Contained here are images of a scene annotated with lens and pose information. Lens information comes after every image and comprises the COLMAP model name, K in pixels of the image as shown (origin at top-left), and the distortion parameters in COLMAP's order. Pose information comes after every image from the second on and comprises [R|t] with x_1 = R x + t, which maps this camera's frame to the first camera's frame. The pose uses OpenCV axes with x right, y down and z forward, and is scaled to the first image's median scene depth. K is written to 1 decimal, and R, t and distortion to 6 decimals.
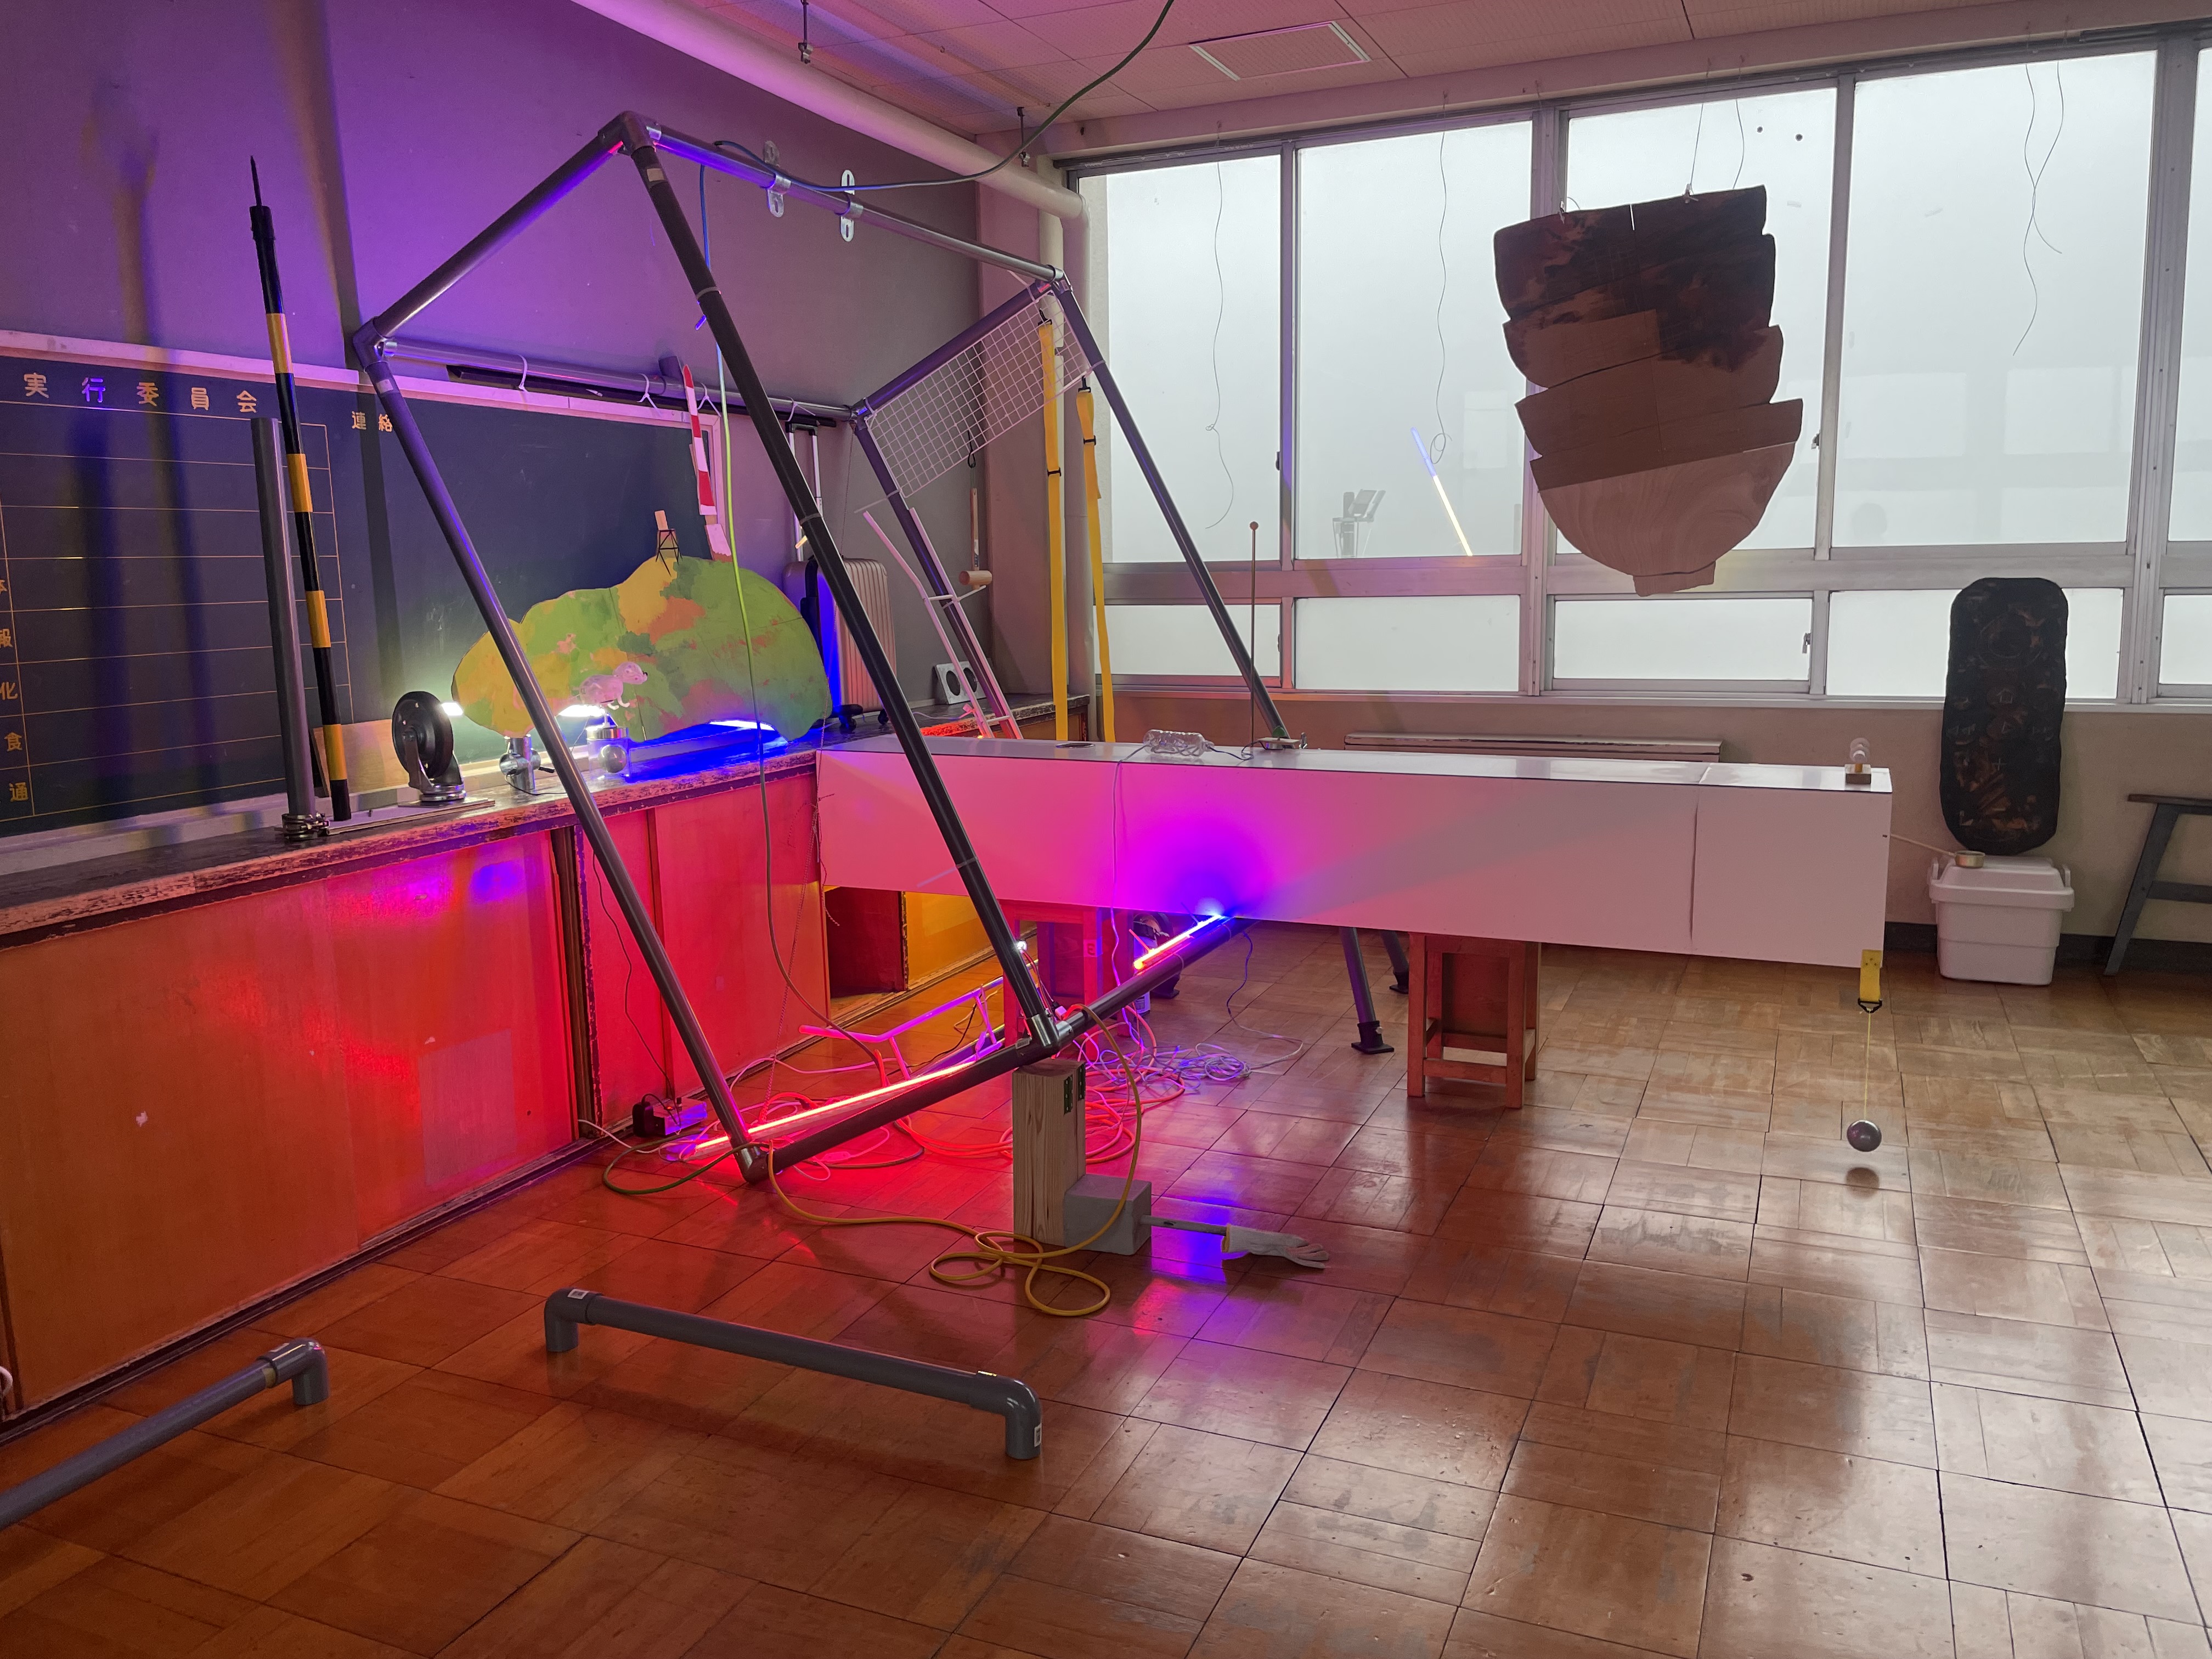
lens RADIAL K [[1688.5, 0, 1099.7], [0, 1688.5, 823.6], [0, 0, 1]] dist [0.057315, -0.087969]
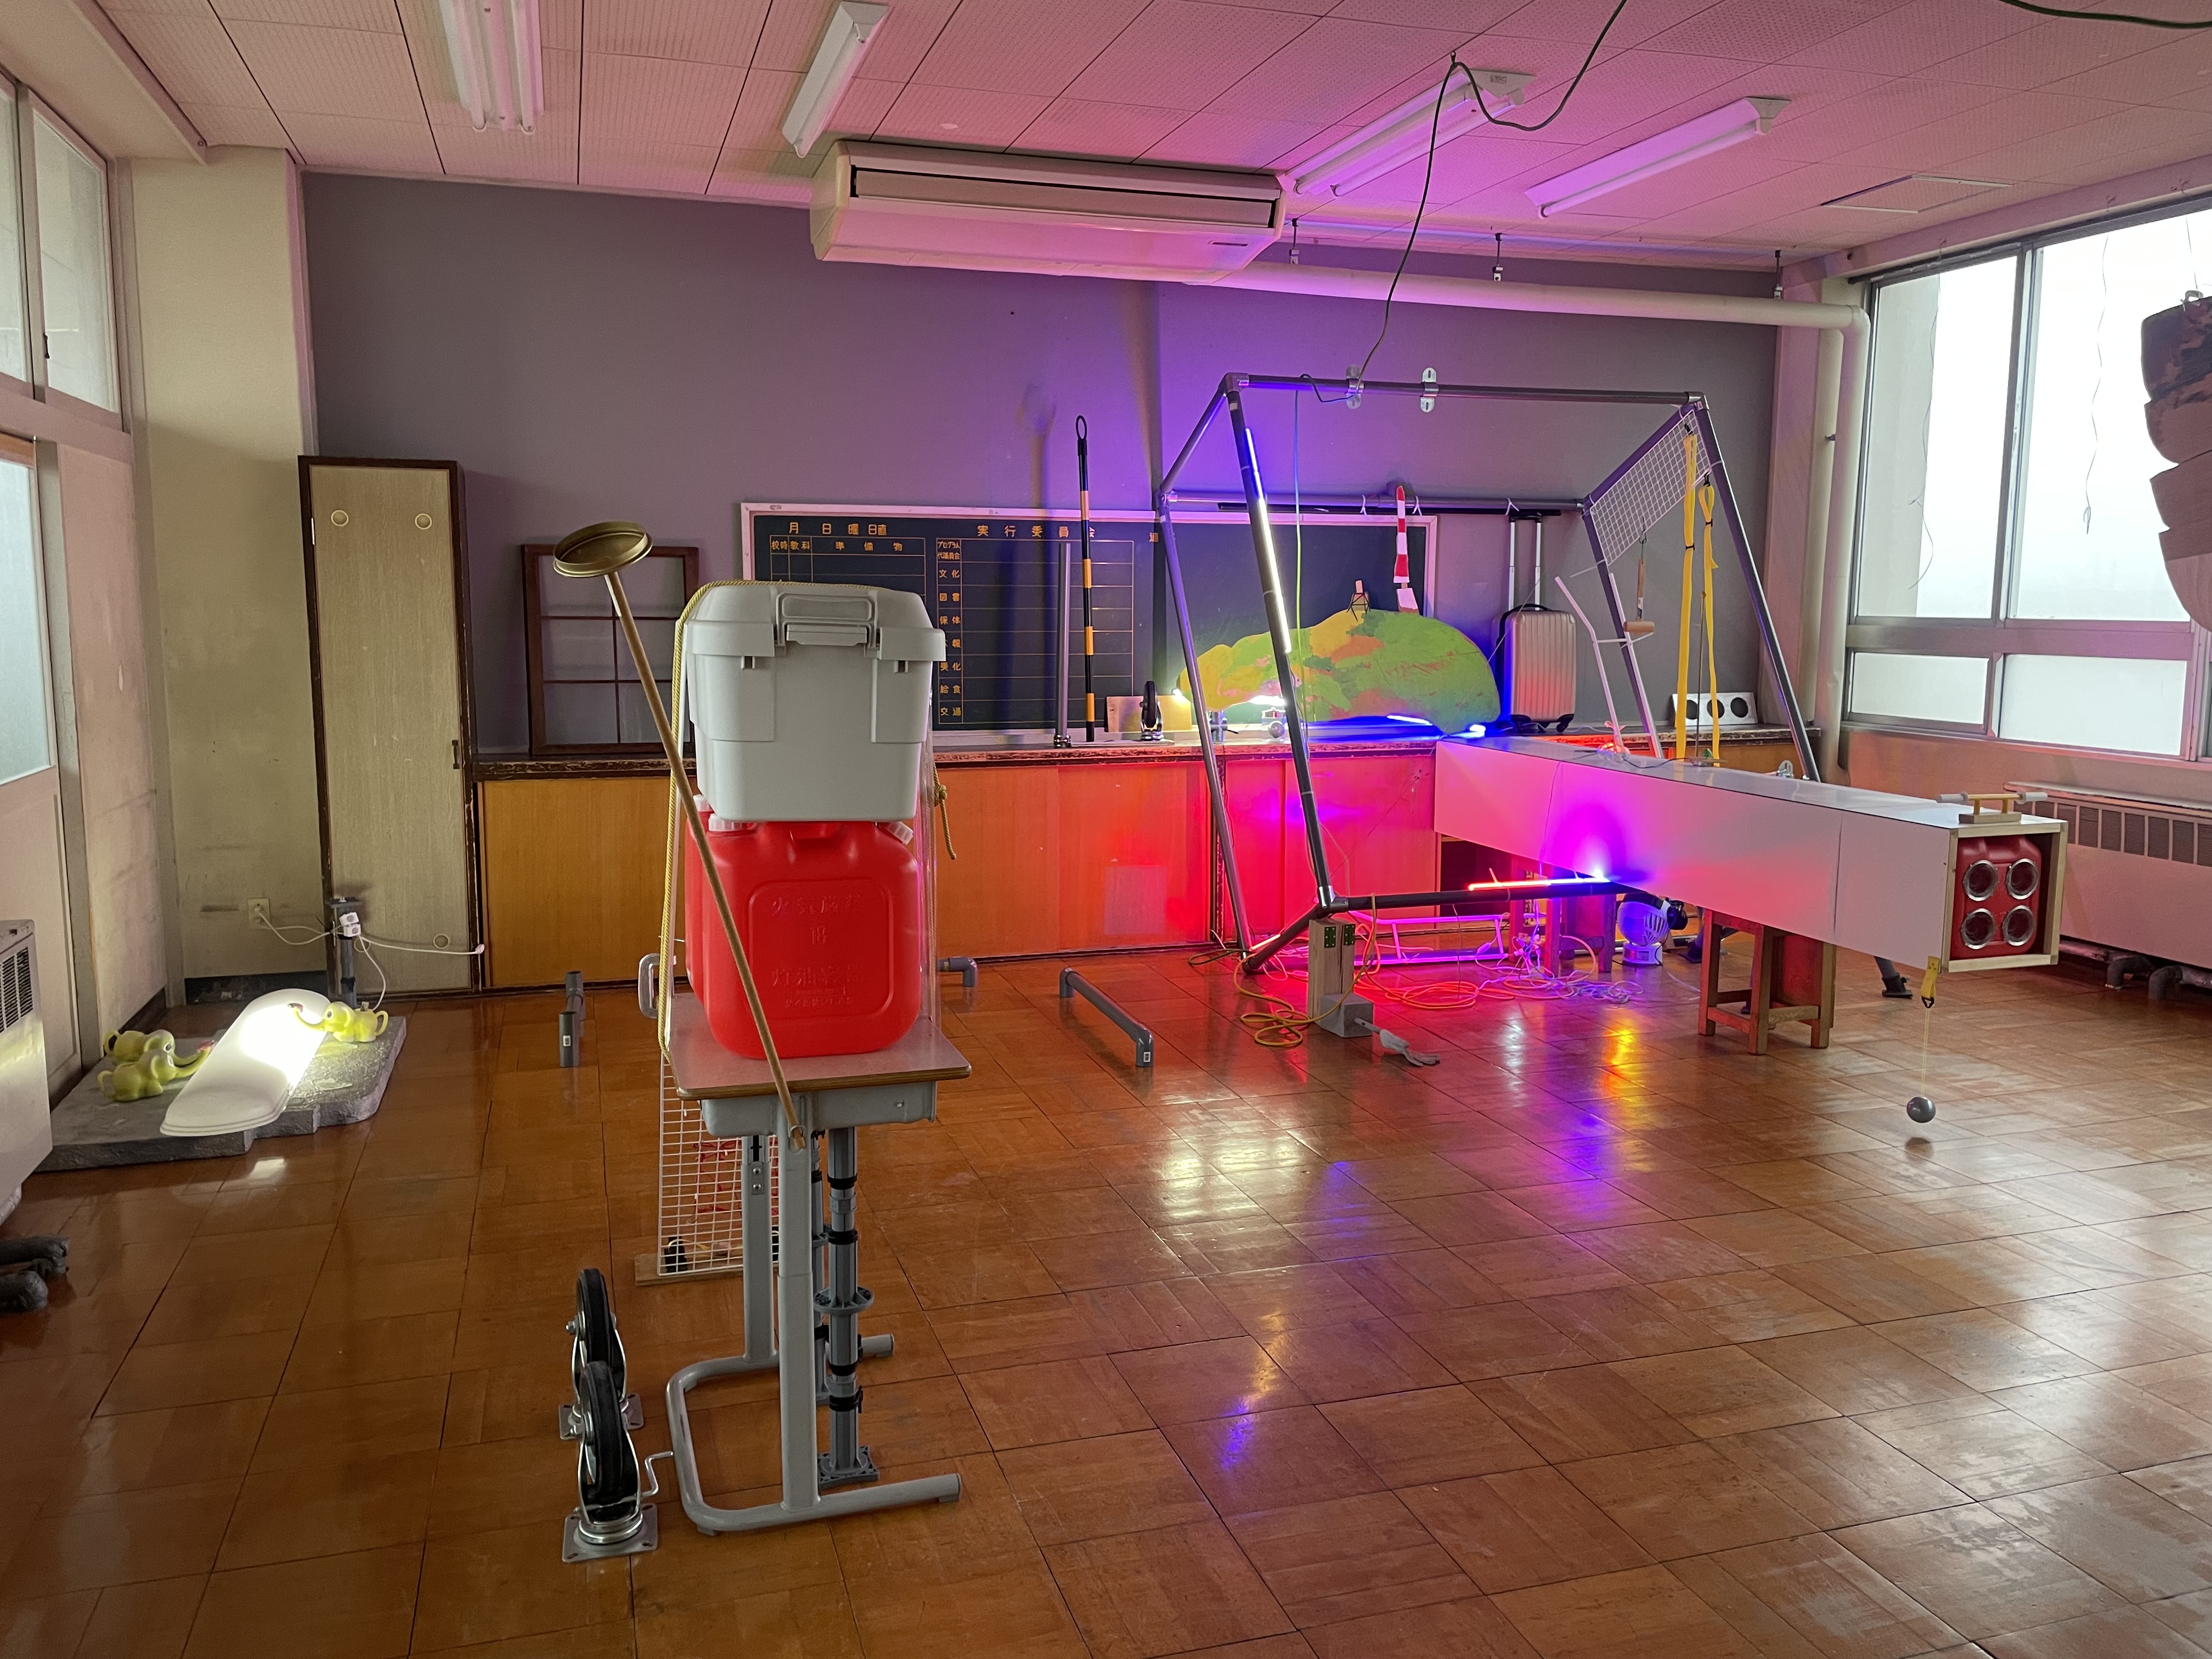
lens RADIAL K [[1688.5, 0, 1057.1], [0, 1688.5, 828.3], [0, 0, 1]] dist [0.057315, -0.087969]
pose [[0.631152, 0.121840, -0.766030, 0.791890], [-0.131371, 0.990110, 0.049241, 0.004466], [0.764453, 0.069555, 0.640916, -0.214837]]
